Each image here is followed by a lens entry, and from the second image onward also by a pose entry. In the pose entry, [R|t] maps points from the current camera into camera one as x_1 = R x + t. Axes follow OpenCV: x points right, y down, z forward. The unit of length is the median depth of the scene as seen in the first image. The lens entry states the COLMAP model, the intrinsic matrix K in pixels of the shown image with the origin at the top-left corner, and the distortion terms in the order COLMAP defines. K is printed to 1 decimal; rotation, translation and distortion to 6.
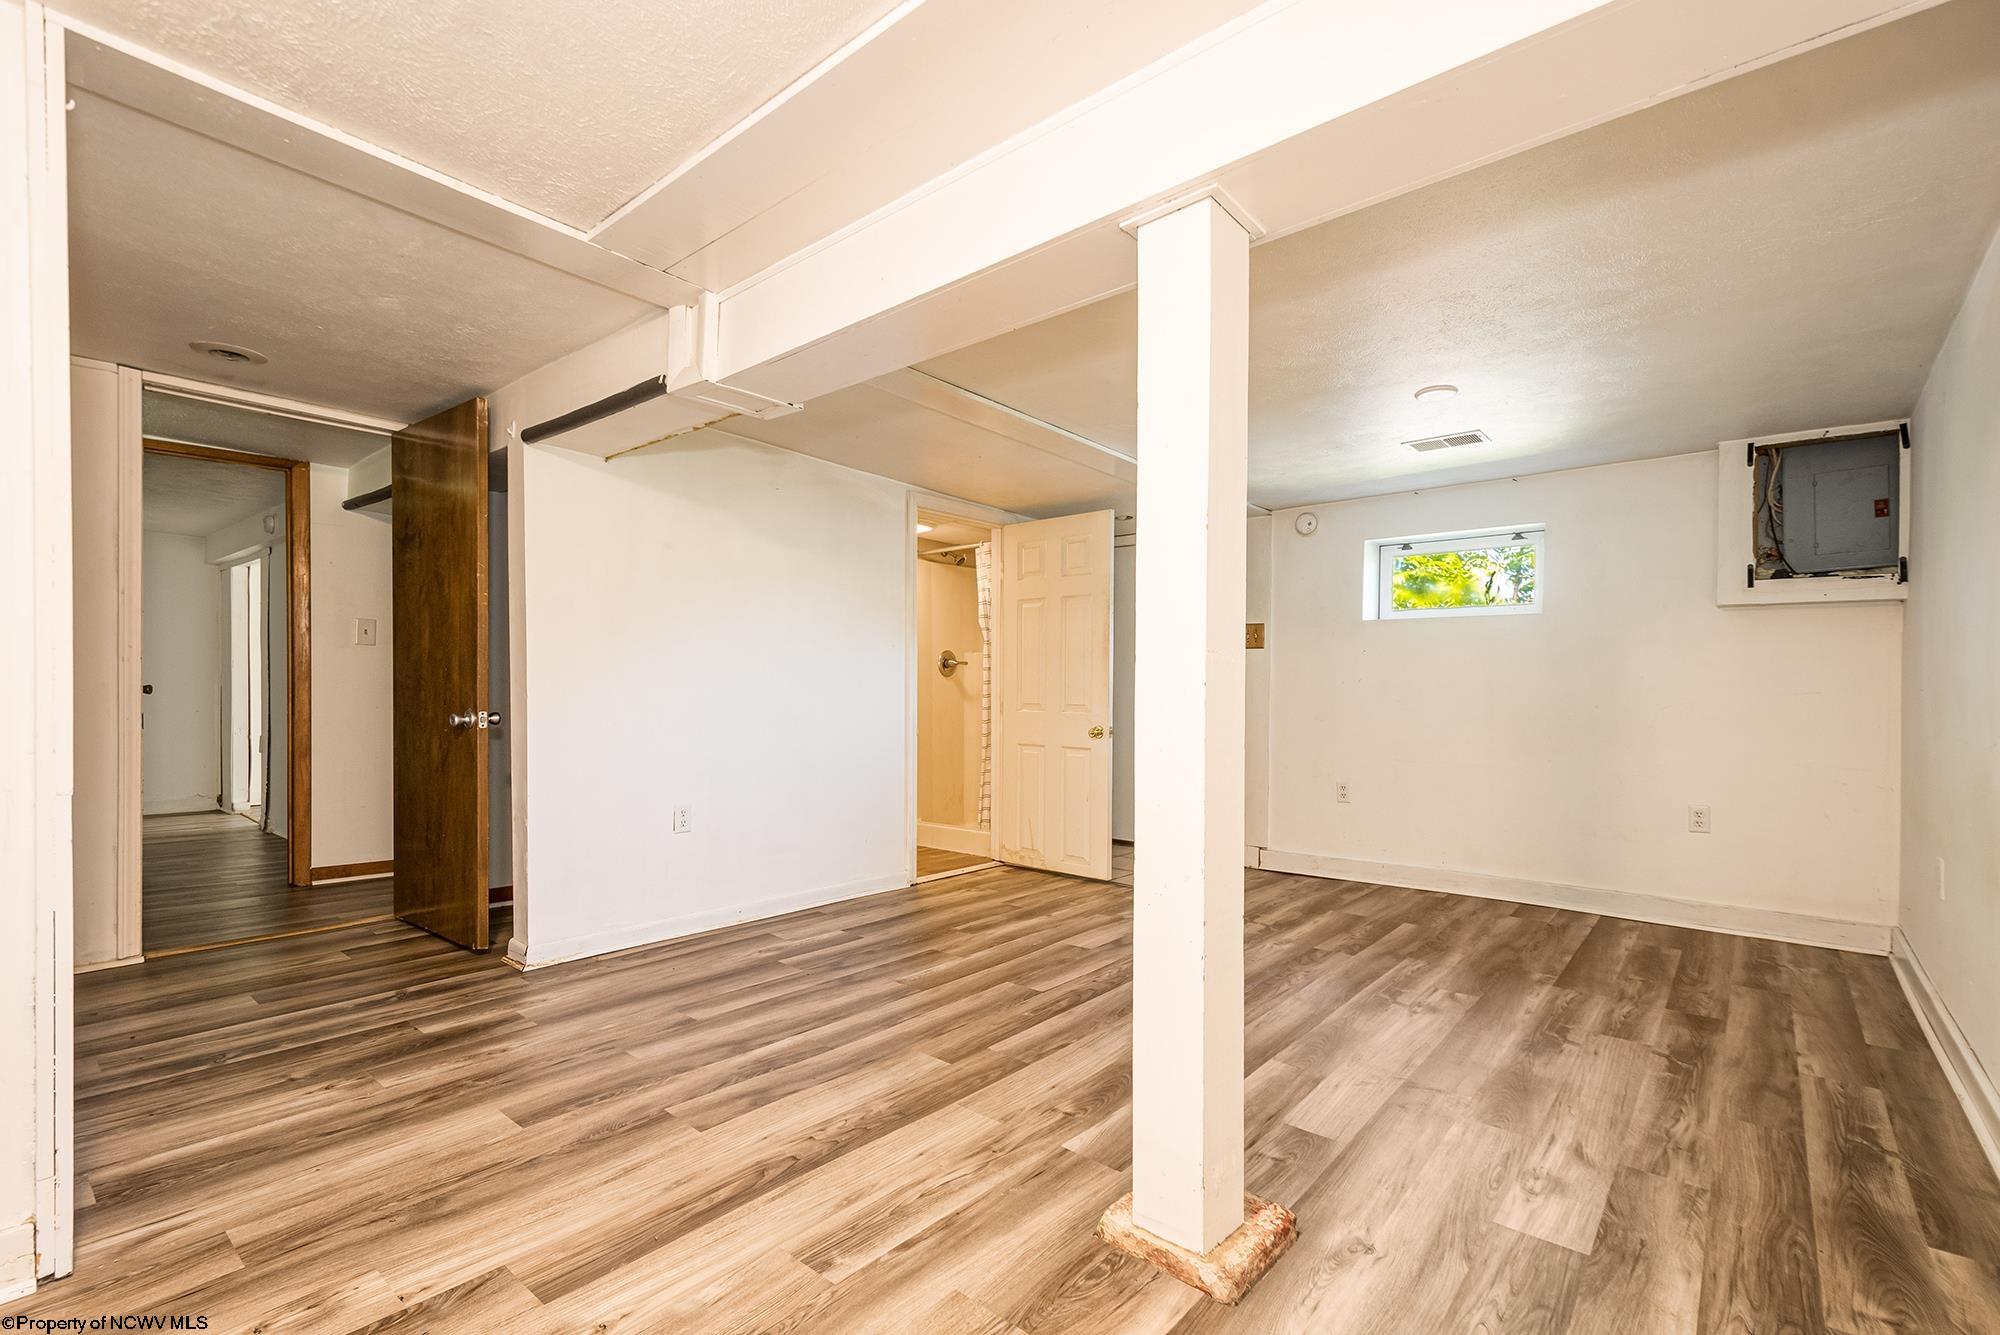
lens RADIAL K [[893.2, 0, 990.6], [0, 893.2, 687.4], [0, 0, 1]] dist [0.018831, -0.006449]
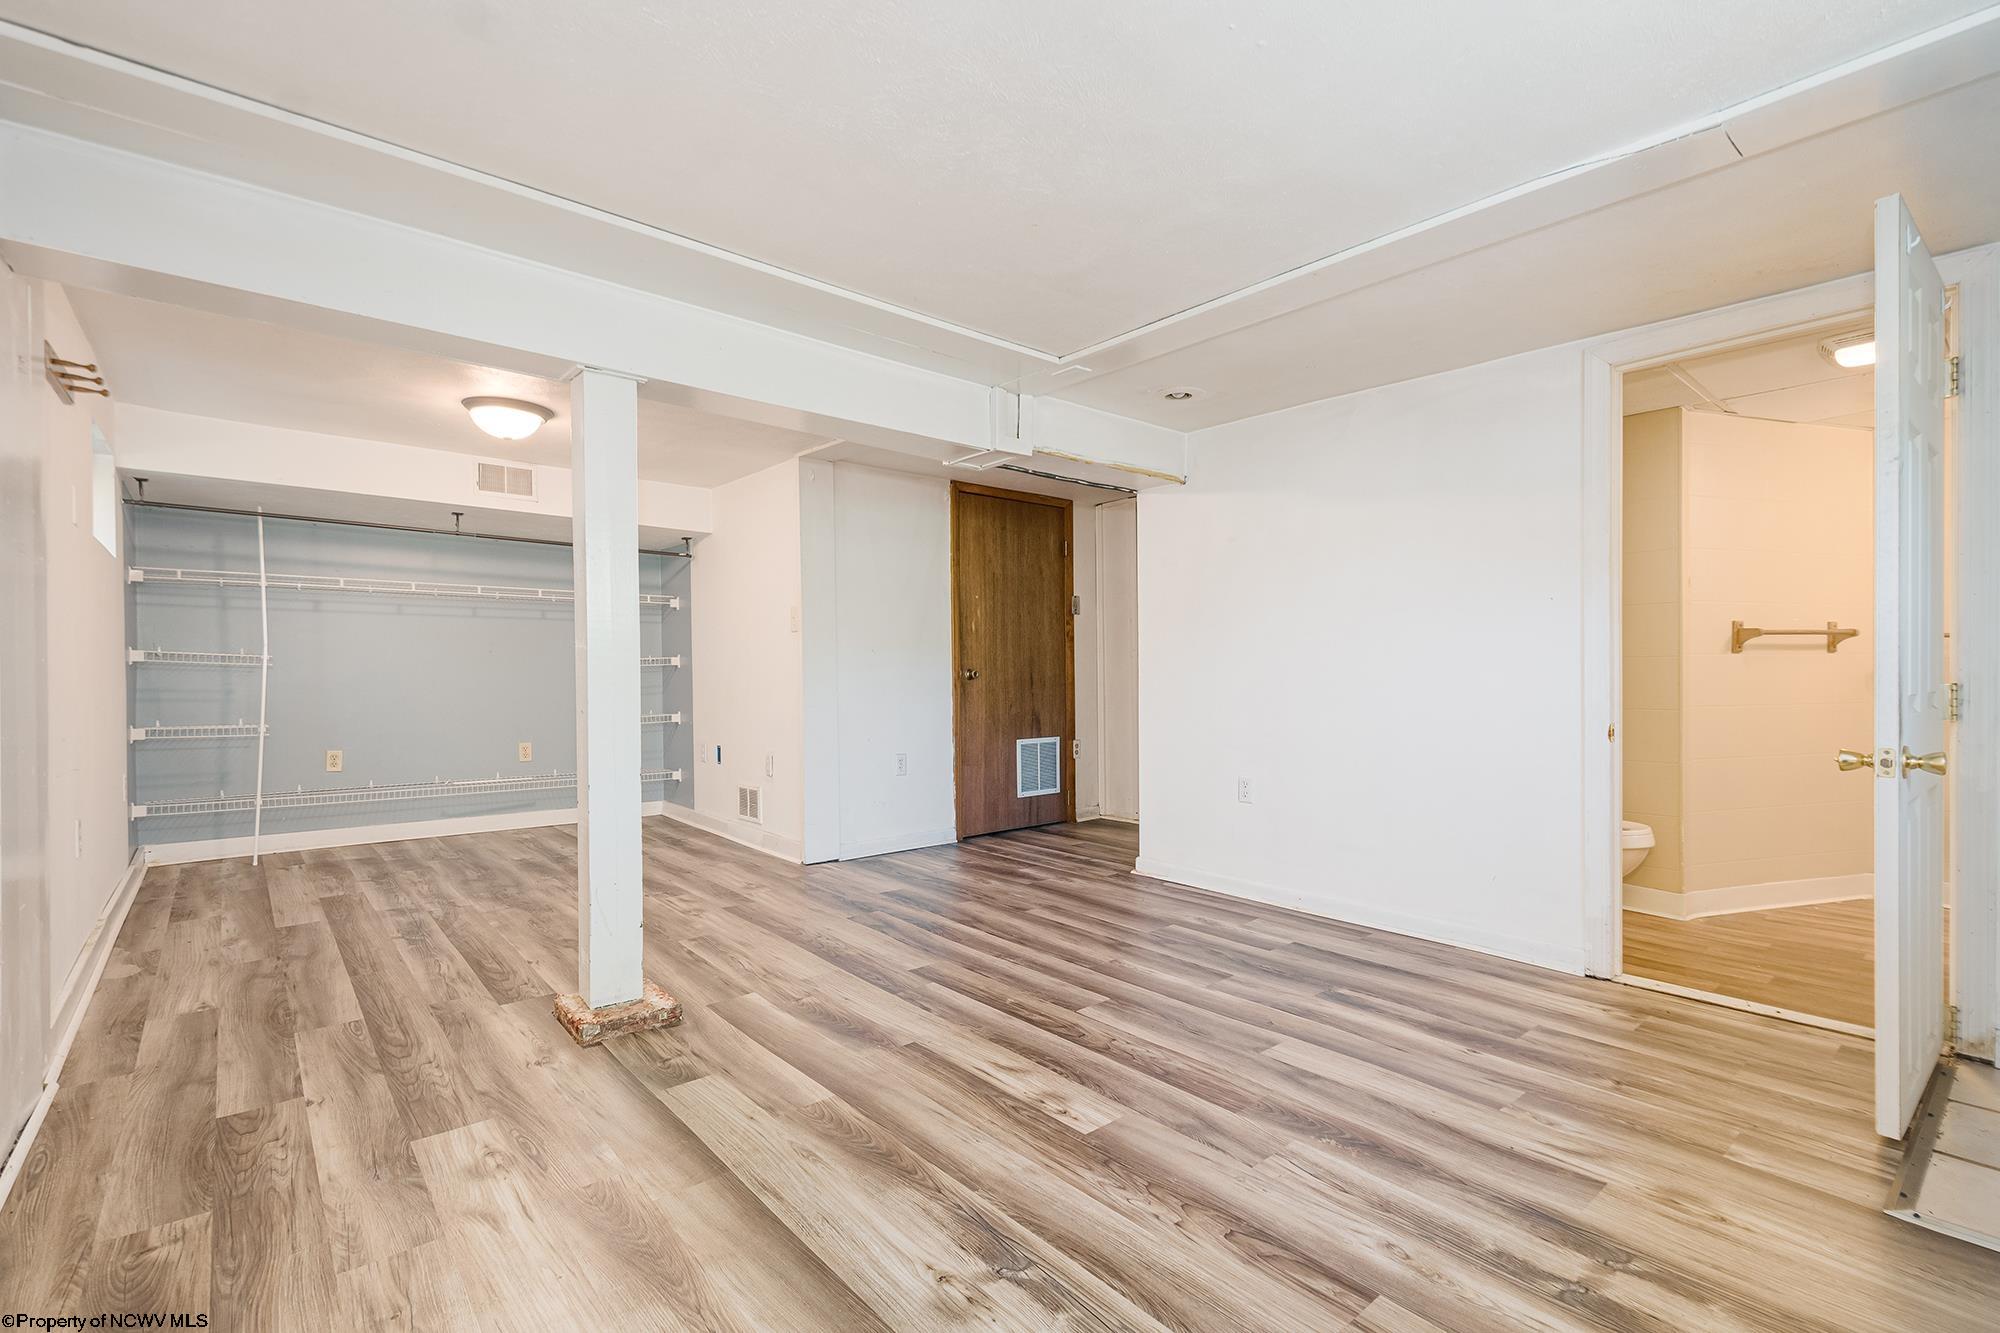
lens RADIAL K [[893.2, 0, 990.6], [0, 893.2, 686.4], [0, 0, 1]] dist [0.018831, -0.006449]
pose [[-0.163207, 0.004493, -0.986582, 0.984476], [0.003965, 0.999985, 0.003898, 0.022521], [0.986584, -0.003276, -0.163222, 1.127126]]
